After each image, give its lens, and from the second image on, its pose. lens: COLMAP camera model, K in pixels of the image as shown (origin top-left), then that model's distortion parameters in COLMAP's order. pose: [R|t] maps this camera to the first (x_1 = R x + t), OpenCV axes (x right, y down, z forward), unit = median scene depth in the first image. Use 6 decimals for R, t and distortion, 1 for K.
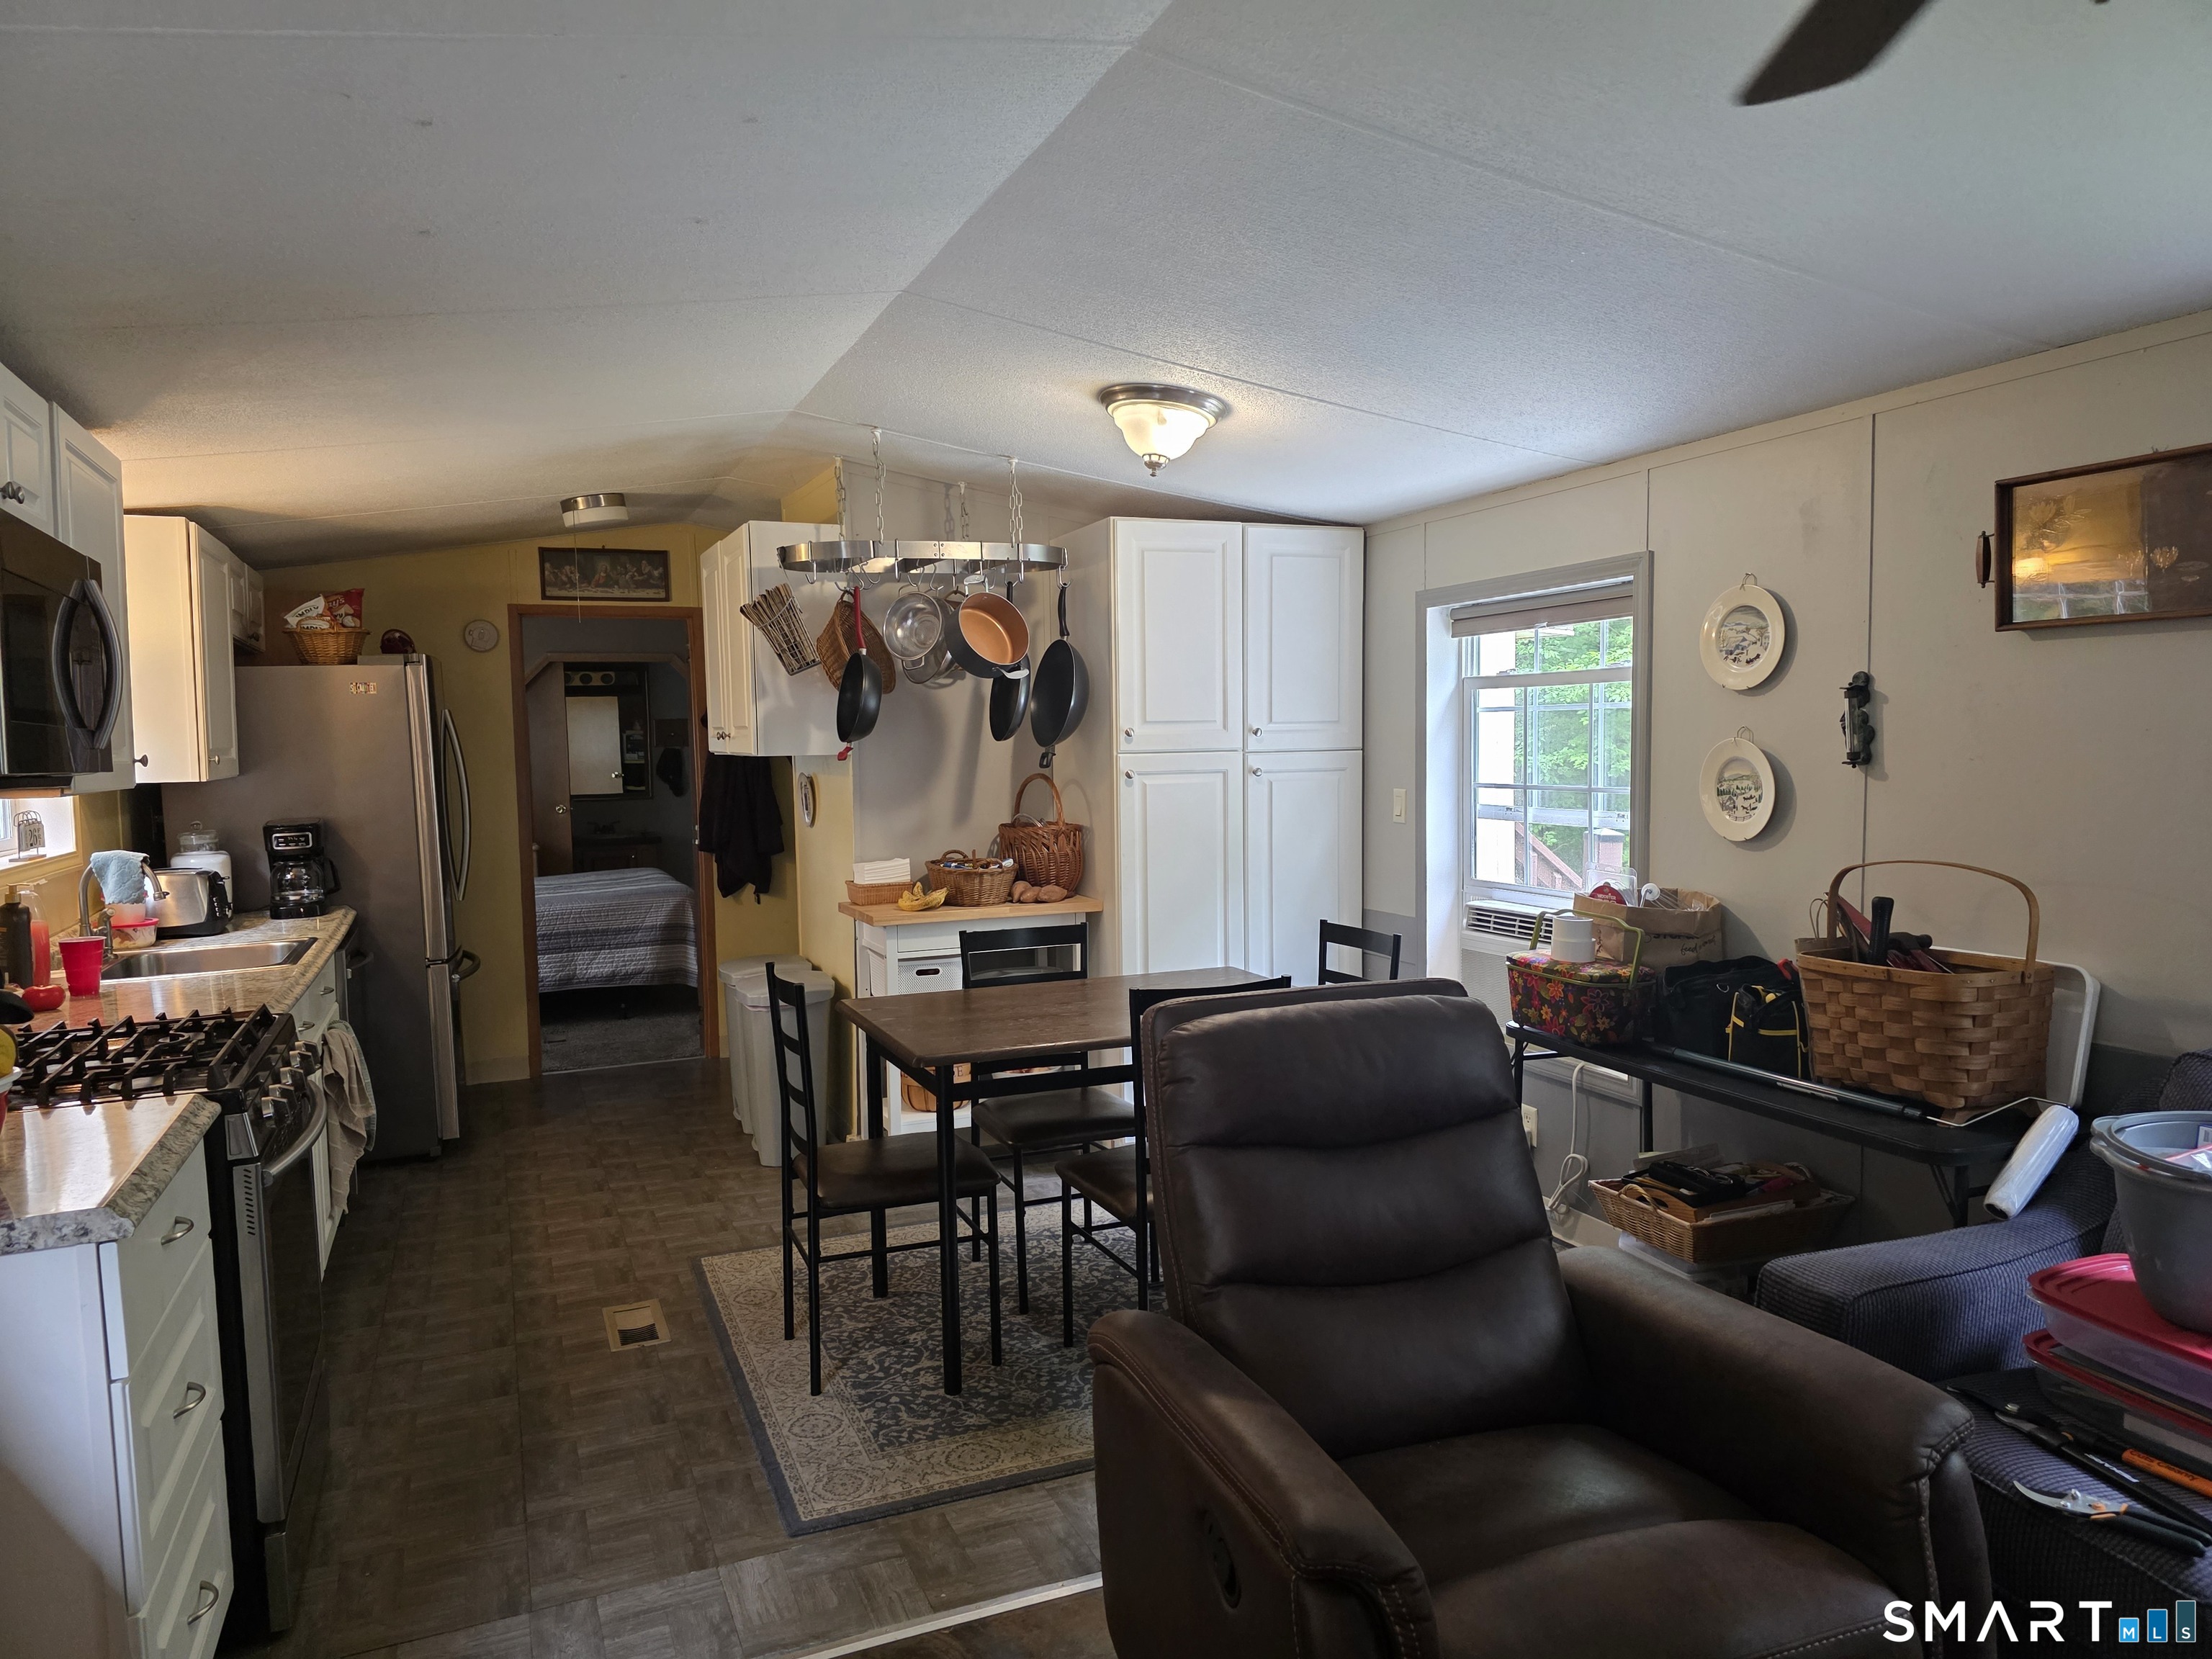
lens RADIAL K [[1487.3, 0, 1103.6], [0, 1487.3, 826.5], [0, 0, 1]] dist [0.069751, -0.067925]
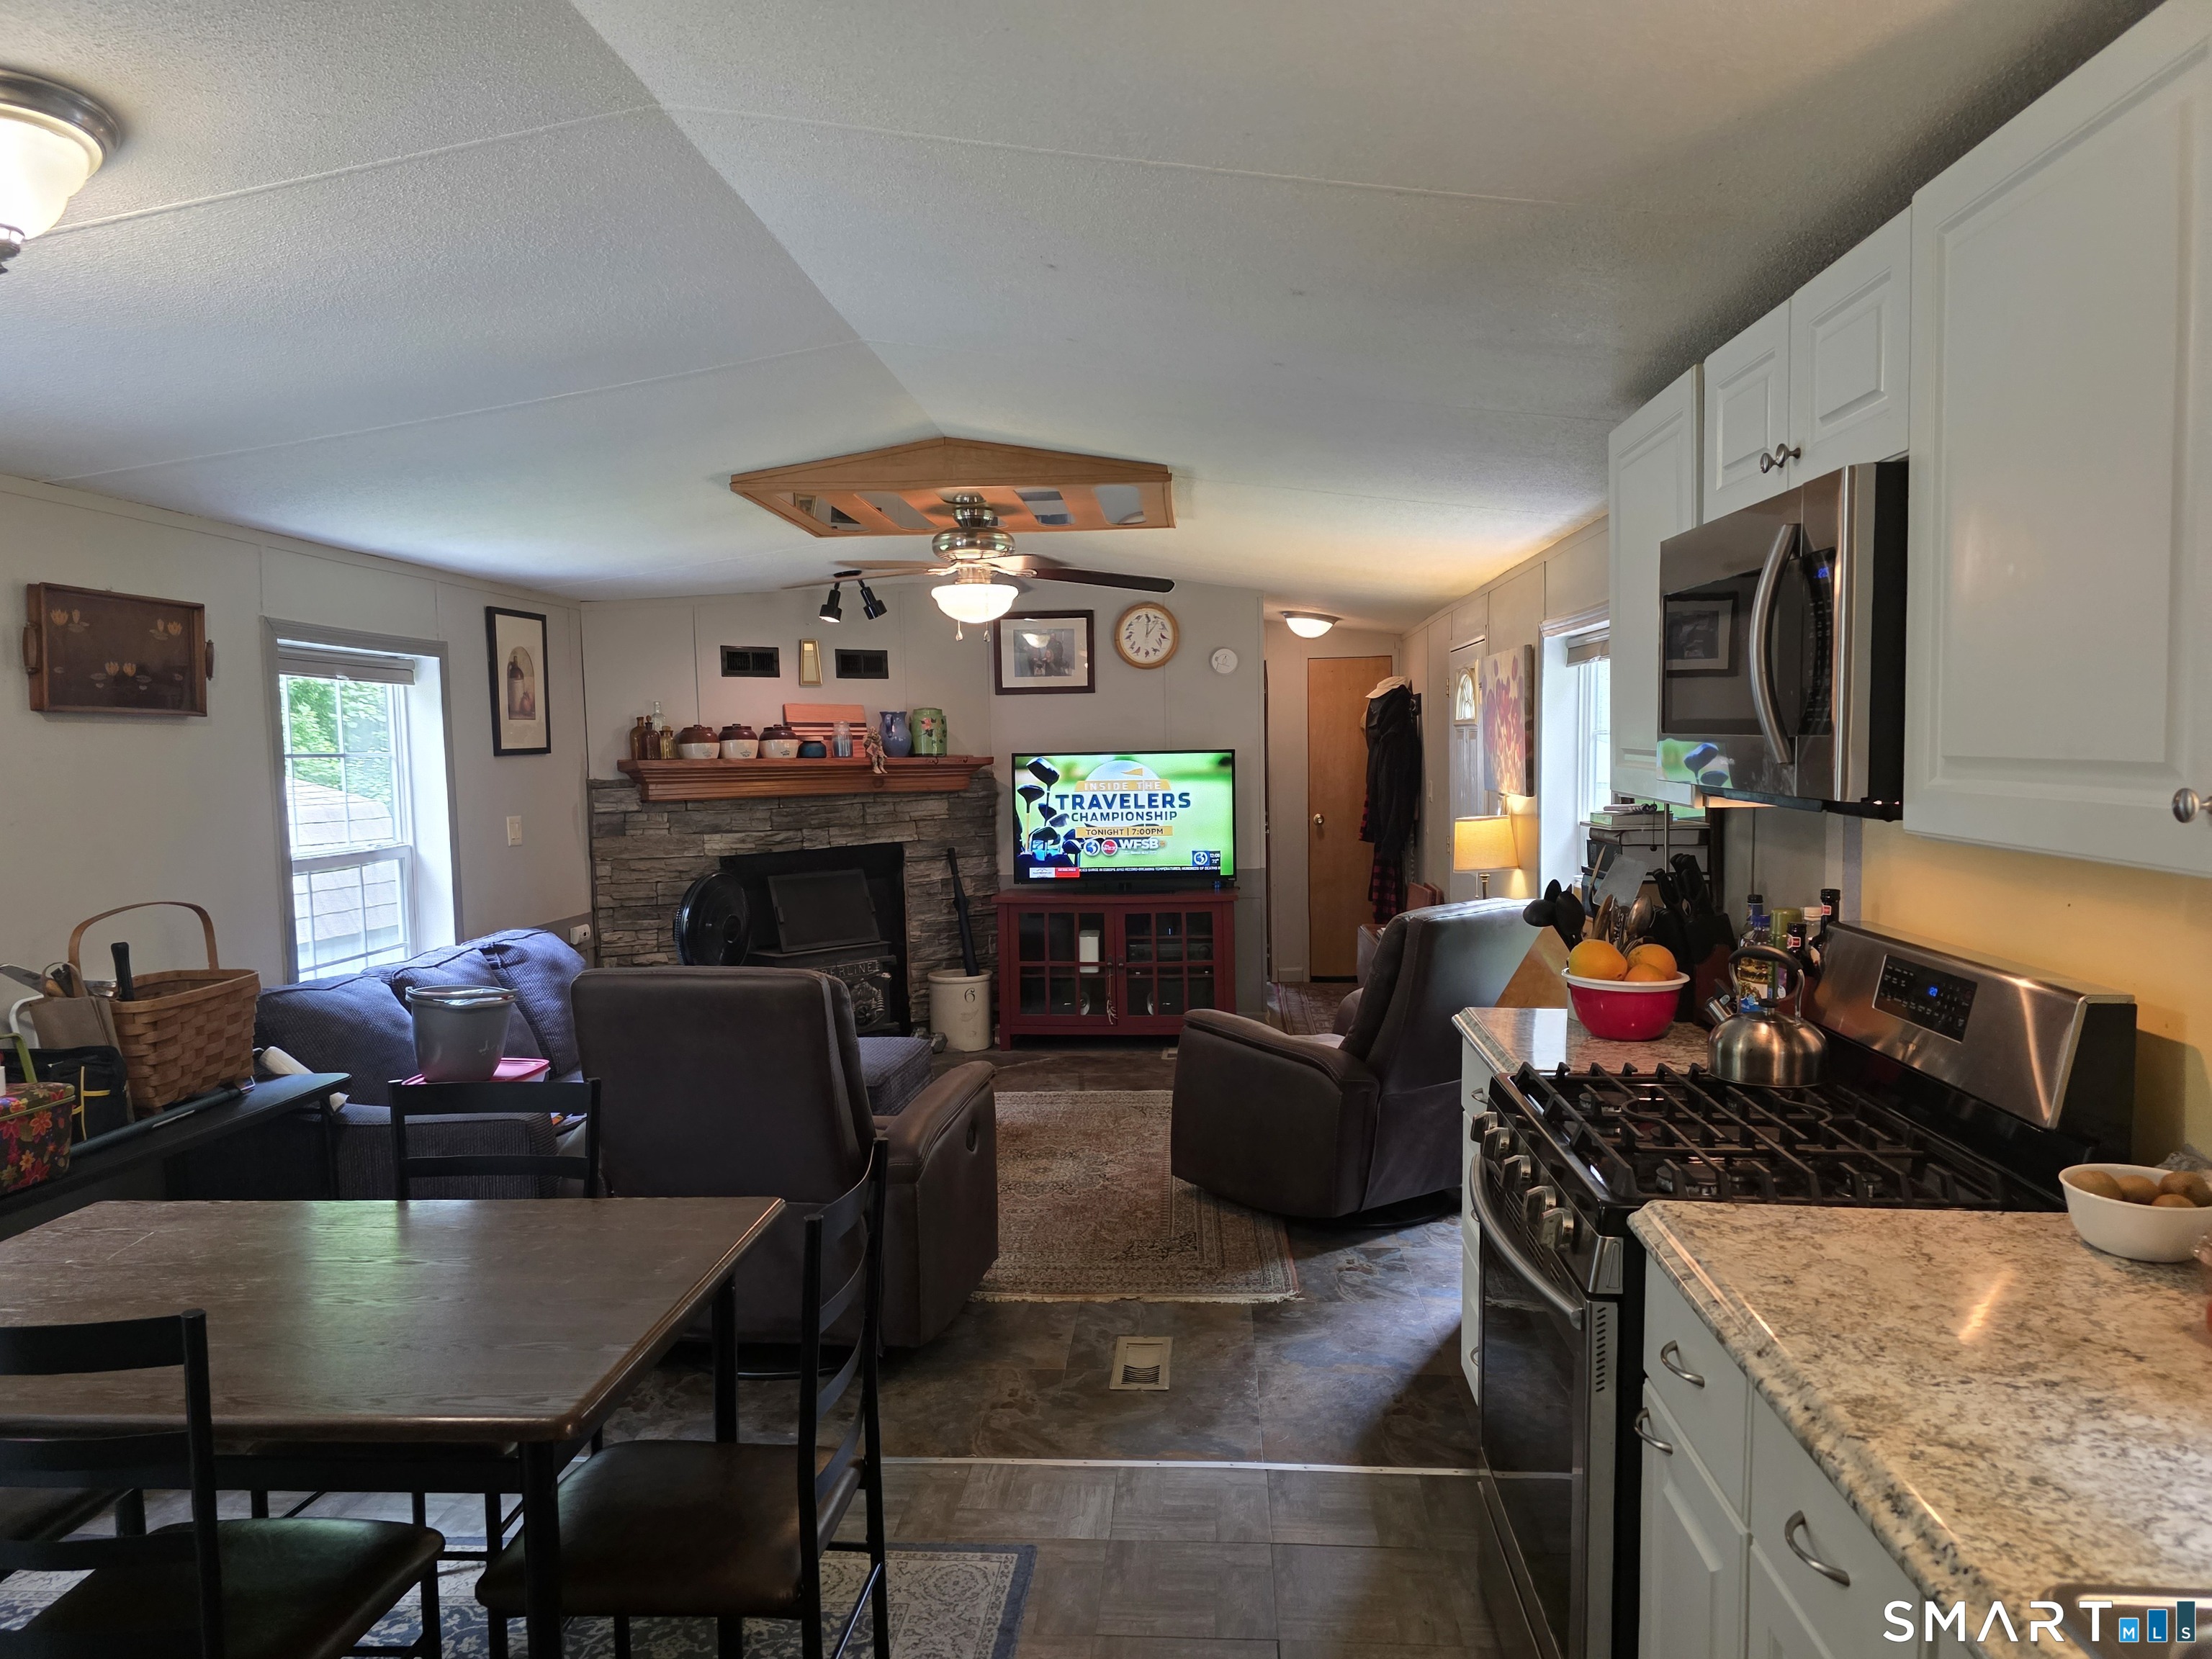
lens RADIAL K [[1507.1, 0, 1110.2], [0, 1507.1, 855.6], [0, 0, 1]] dist [0.096519, -0.108613]
pose [[-0.892744, 0.004670, 0.450540, -0.408641], [0.064621, 0.990936, 0.117774, -0.065128], [-0.445906, 0.134257, -0.884954, 1.035489]]
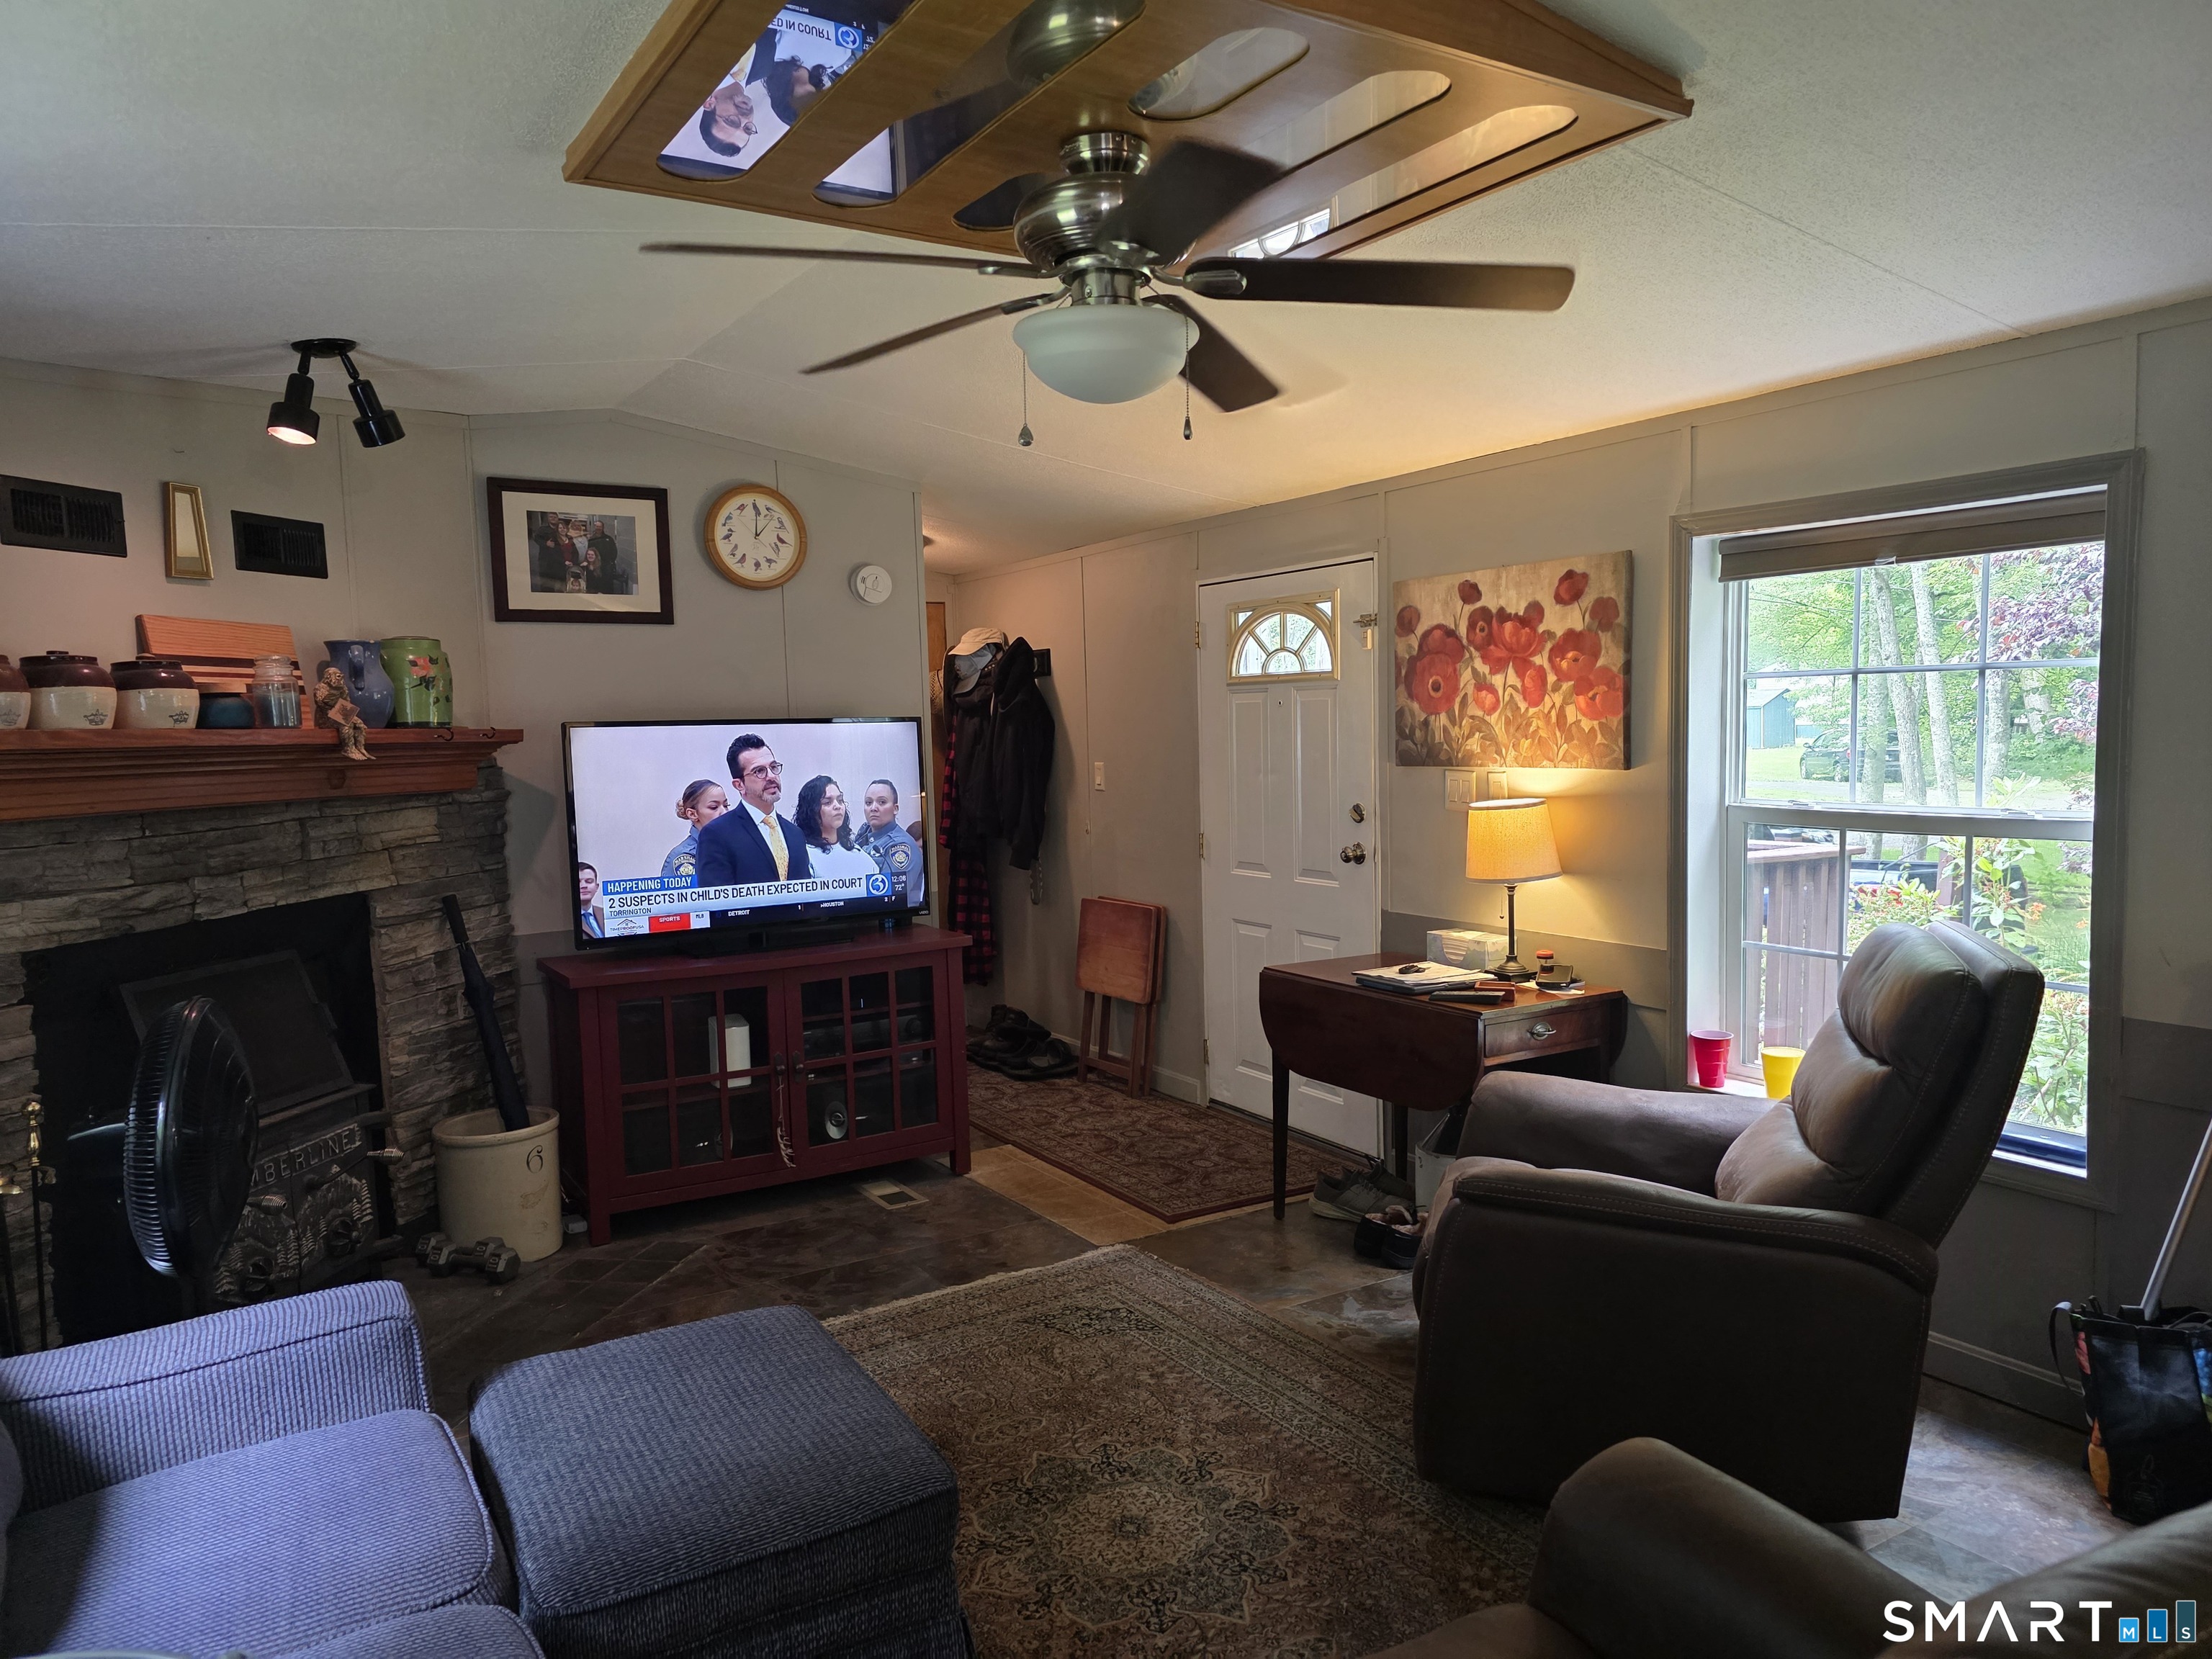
lens RADIAL K [[1491.7, 0, 1117.9], [0, 1491.7, 852.5], [0, 0, 1]] dist [0.078760, -0.095896]
pose [[-0.985713, 0.058742, -0.157860, 0.210067], [0.034666, 0.987903, 0.151149, -0.040182], [0.164829, 0.143517, -0.975825, 0.618811]]
